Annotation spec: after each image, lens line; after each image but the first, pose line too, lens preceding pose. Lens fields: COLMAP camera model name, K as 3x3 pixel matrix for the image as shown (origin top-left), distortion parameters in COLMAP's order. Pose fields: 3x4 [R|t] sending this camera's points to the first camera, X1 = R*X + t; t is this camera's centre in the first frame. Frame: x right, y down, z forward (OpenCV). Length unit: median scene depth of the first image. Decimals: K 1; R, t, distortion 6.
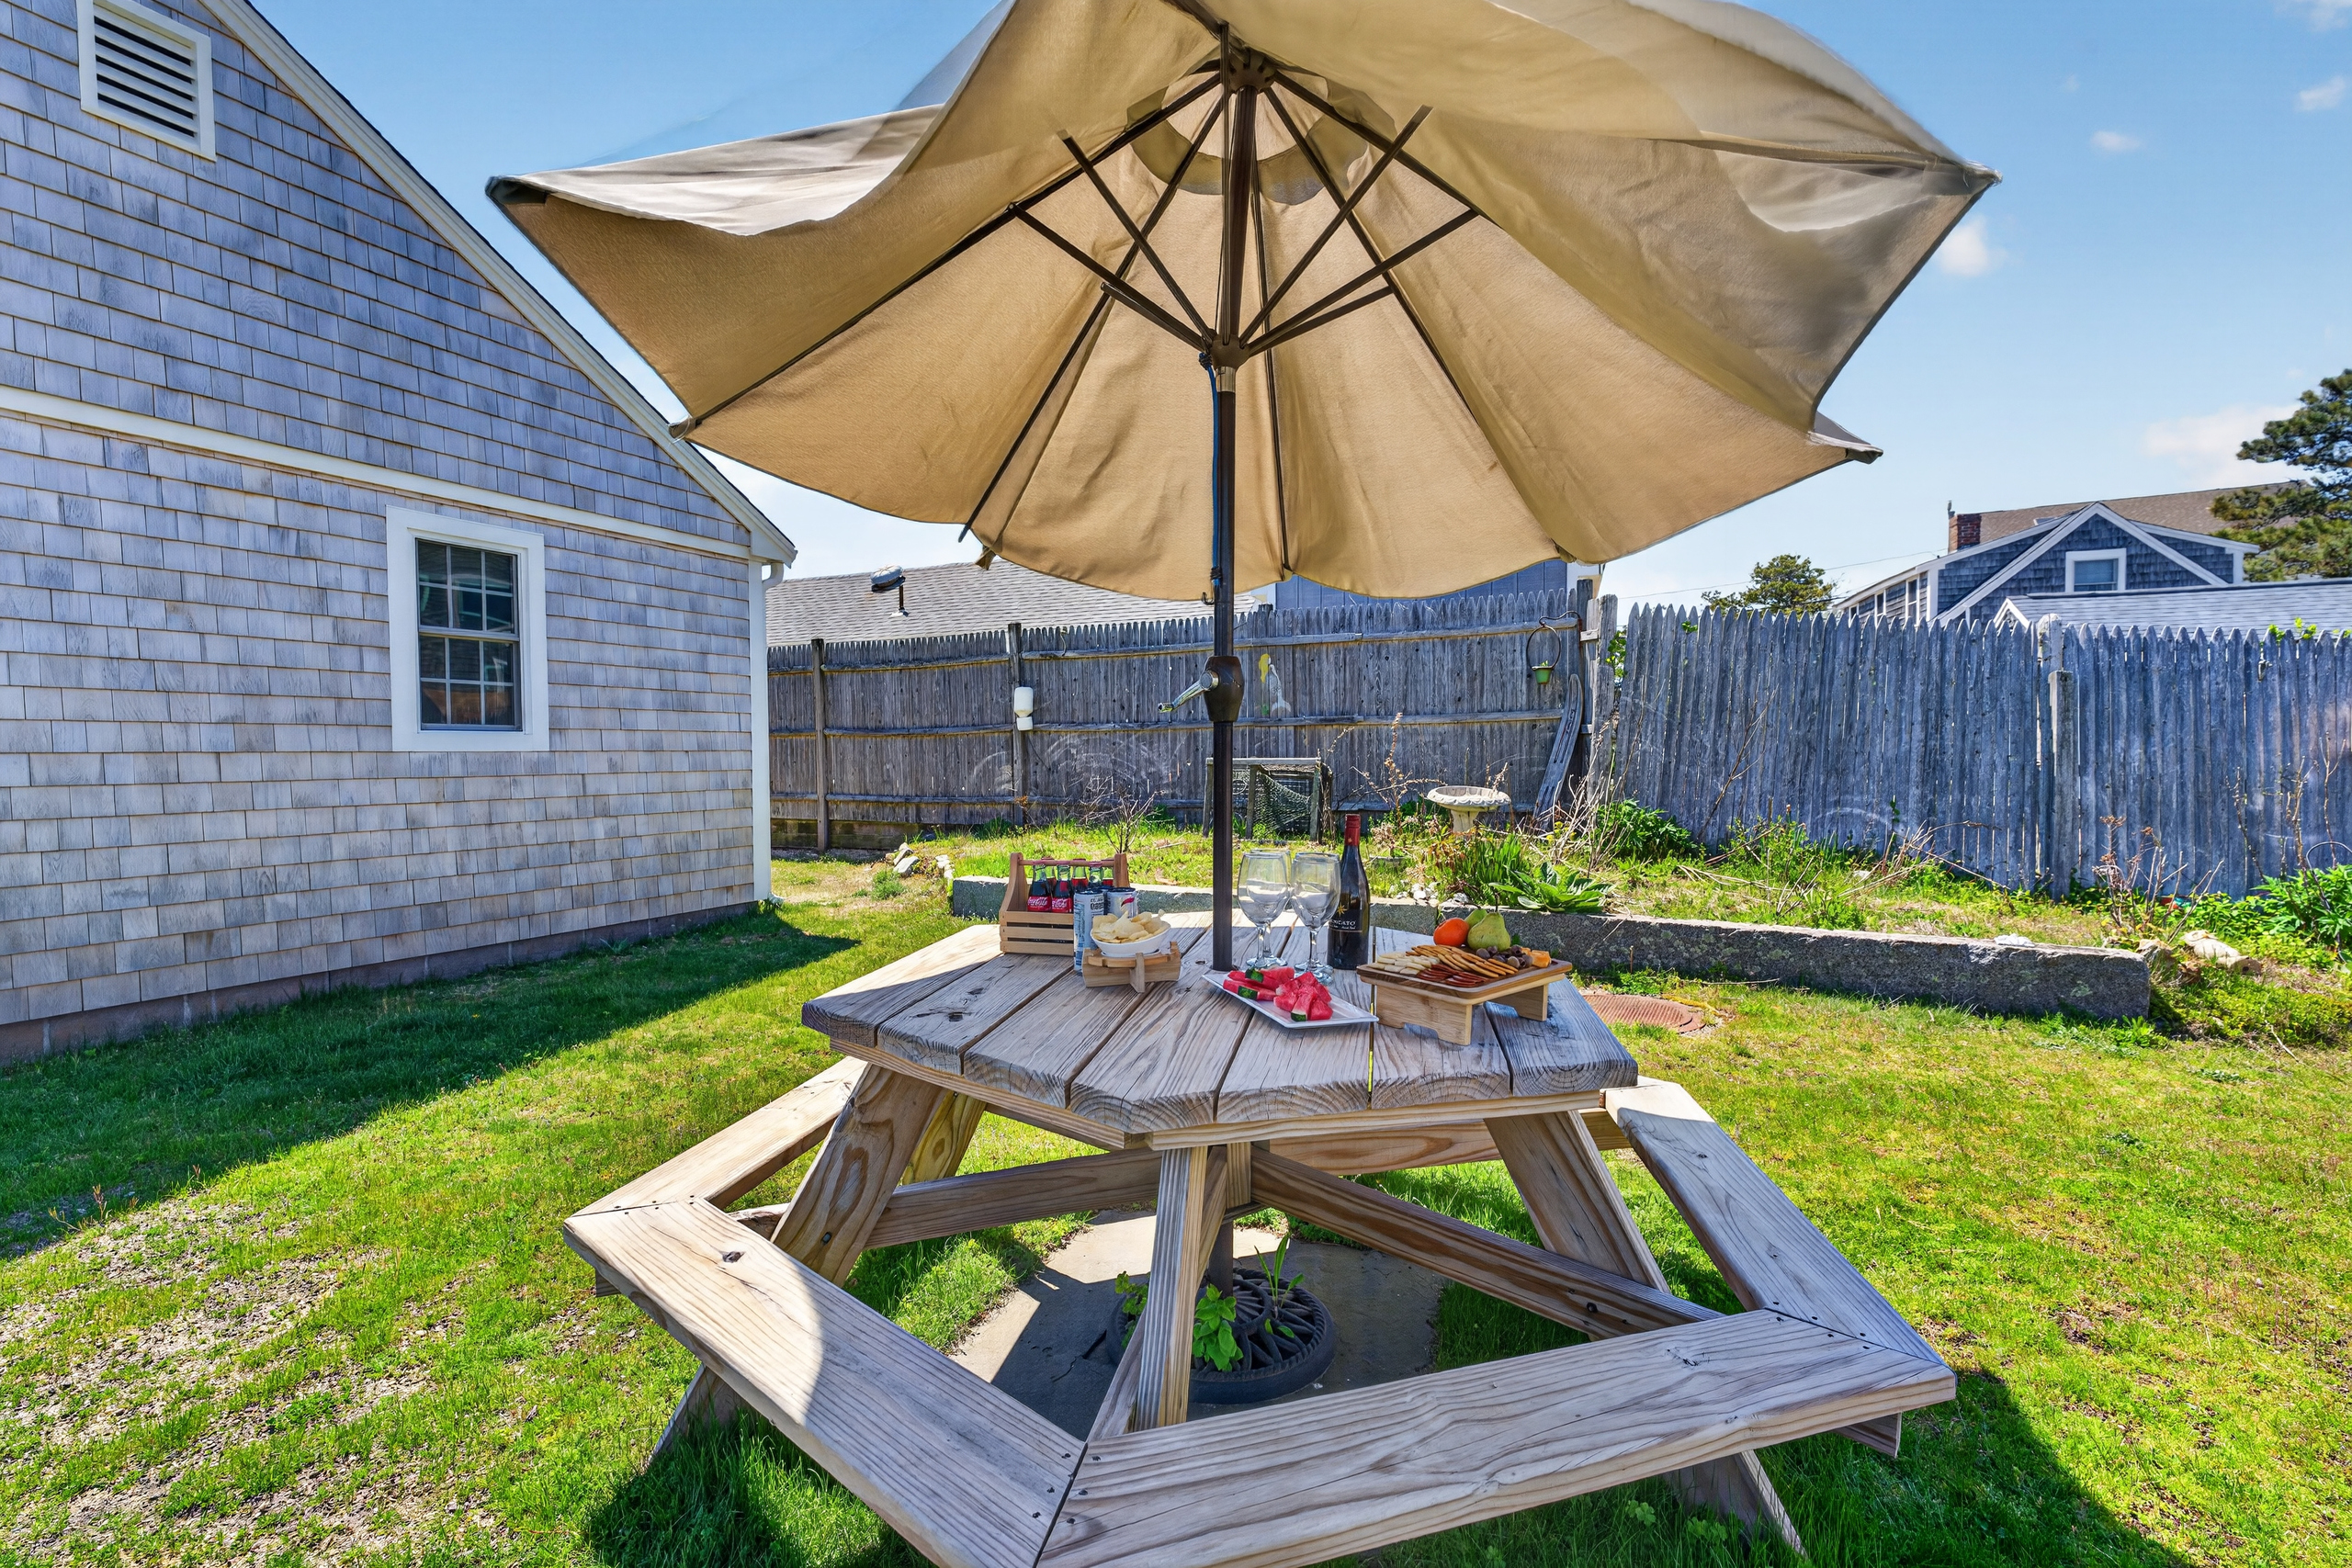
lens RADIAL K [[1047.2, 0, 1176.0], [0, 1047.2, 784.0], [0, 0, 1]] dist [-0.000626, -0.000729]
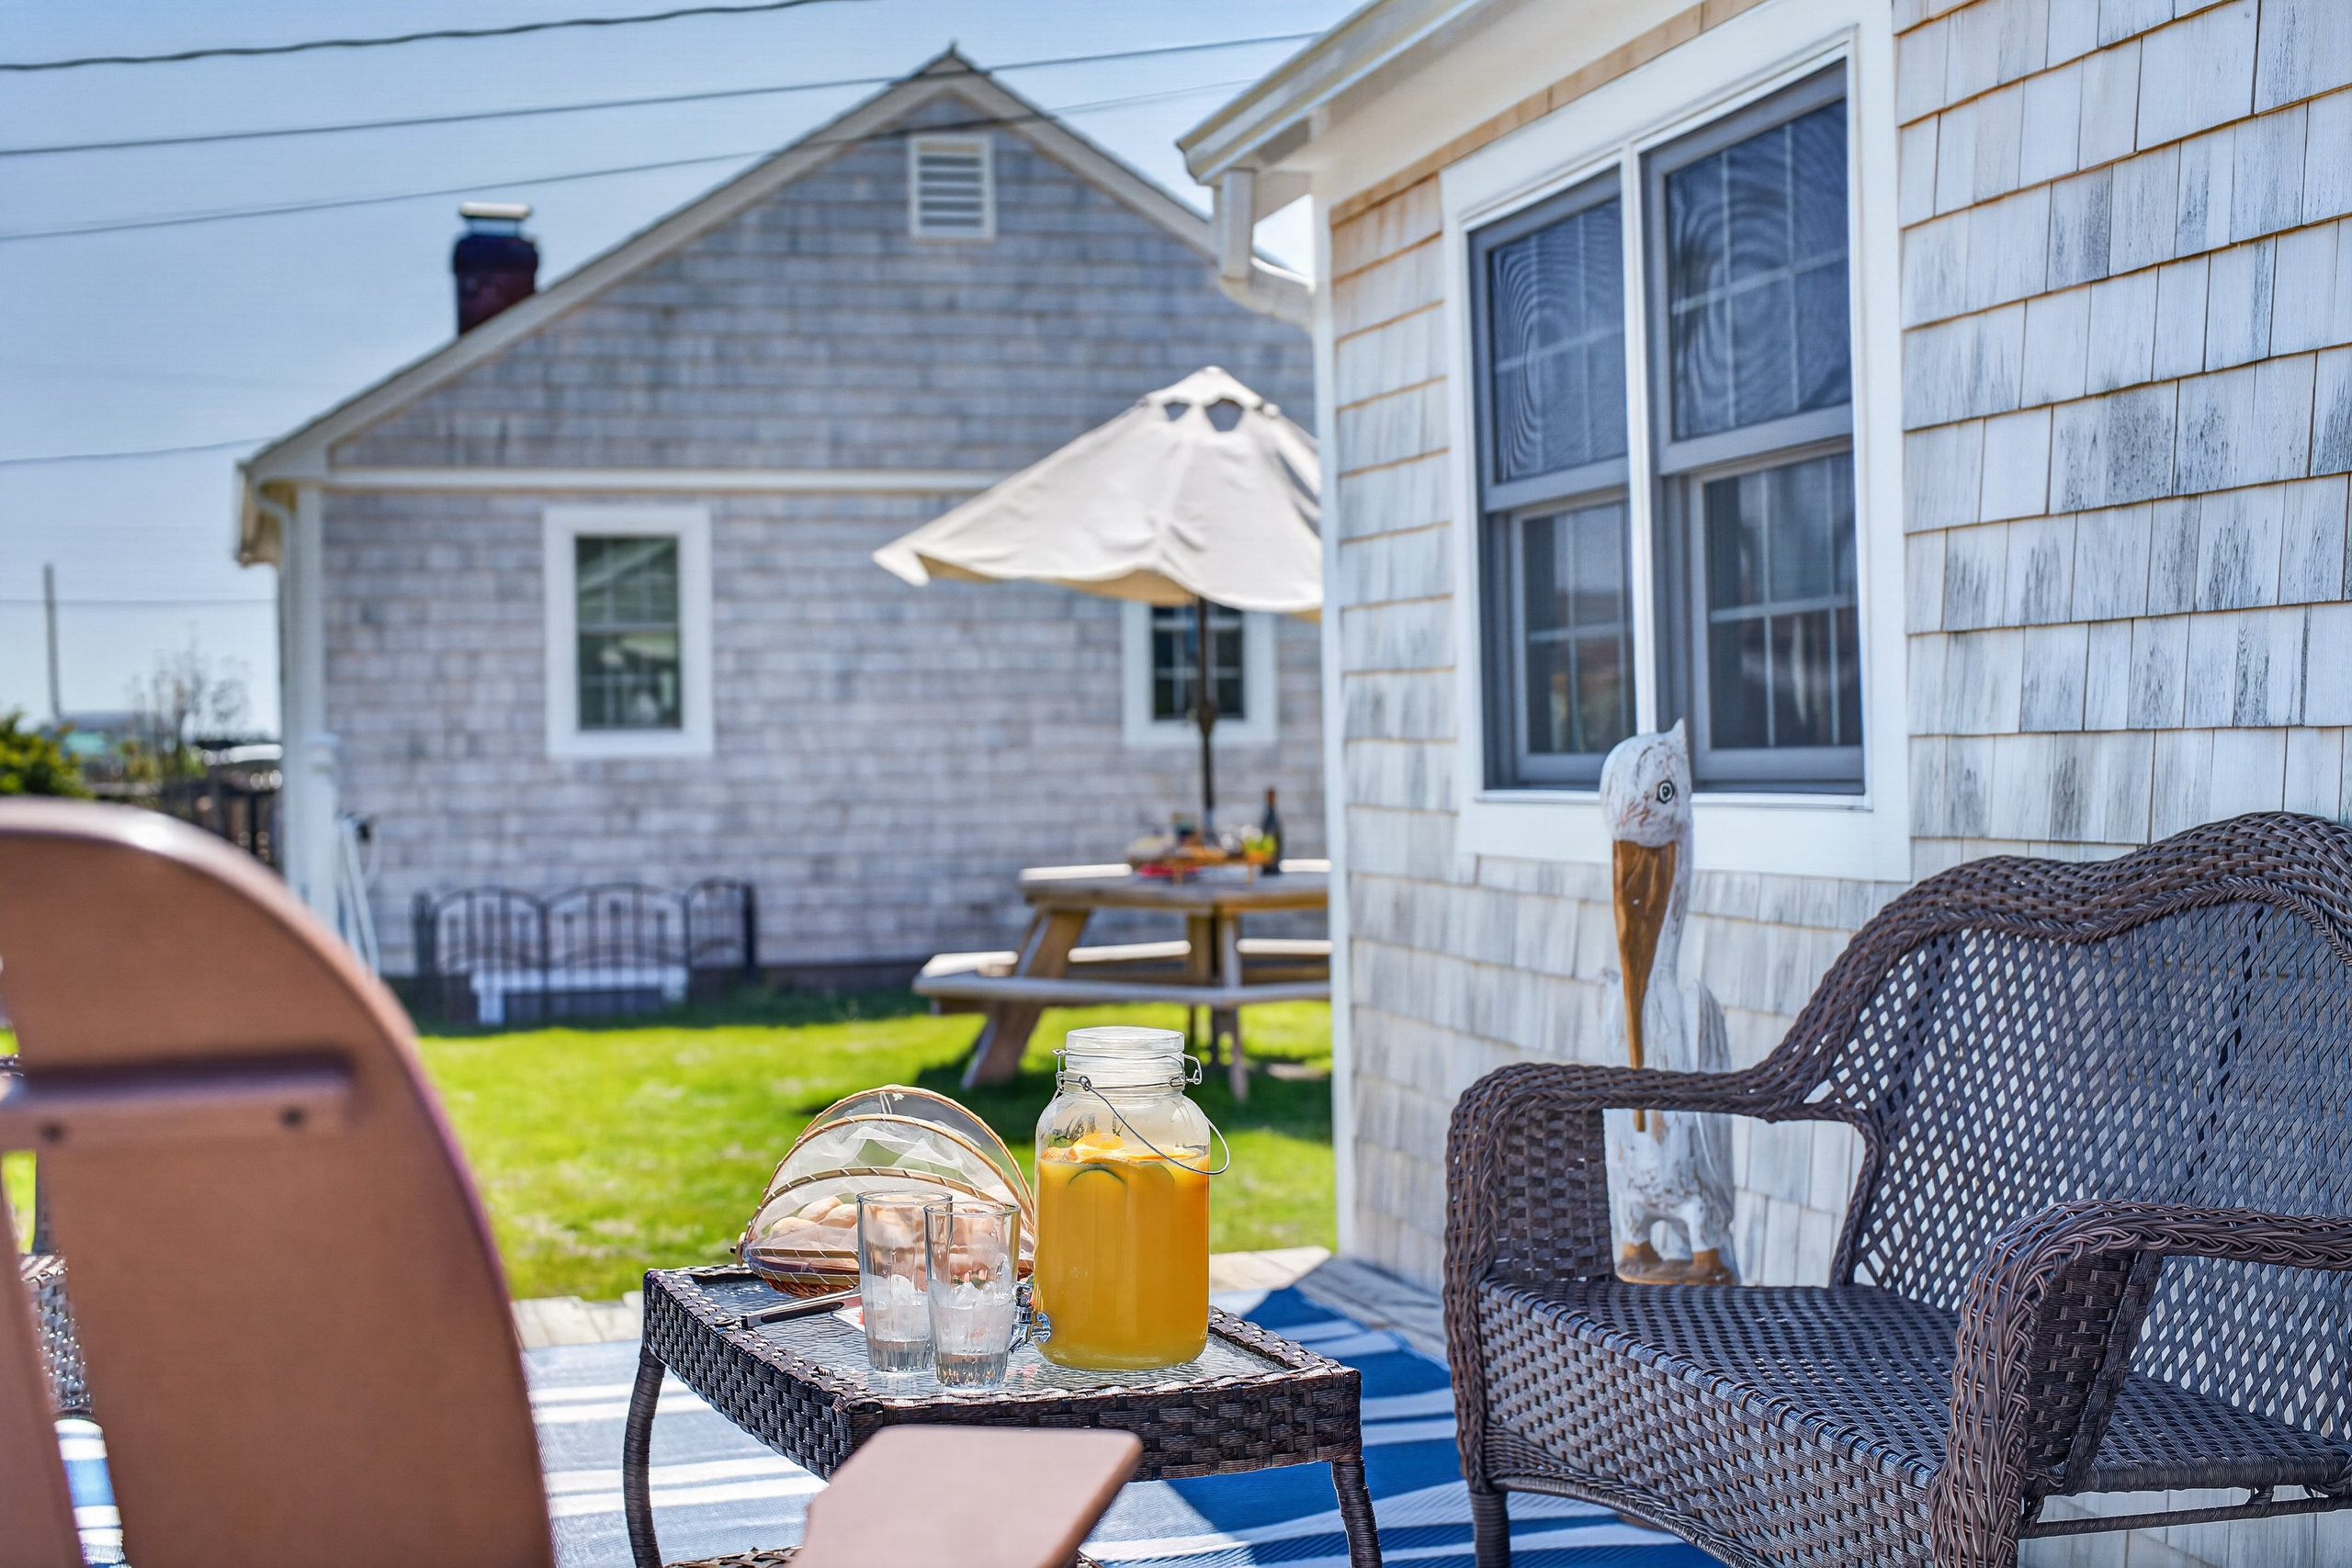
lens RADIAL K [[1132.7, 0, 1175.9], [0, 1132.7, 746.4], [0, 0, 1]] dist [0.001402, 0.000027]
pose [[0.525105, -0.005775, -0.851018, 0.205105], [-0.011500, 0.999838, -0.013881, -0.015203], [0.850960, 0.017075, 0.524954, 0.423968]]
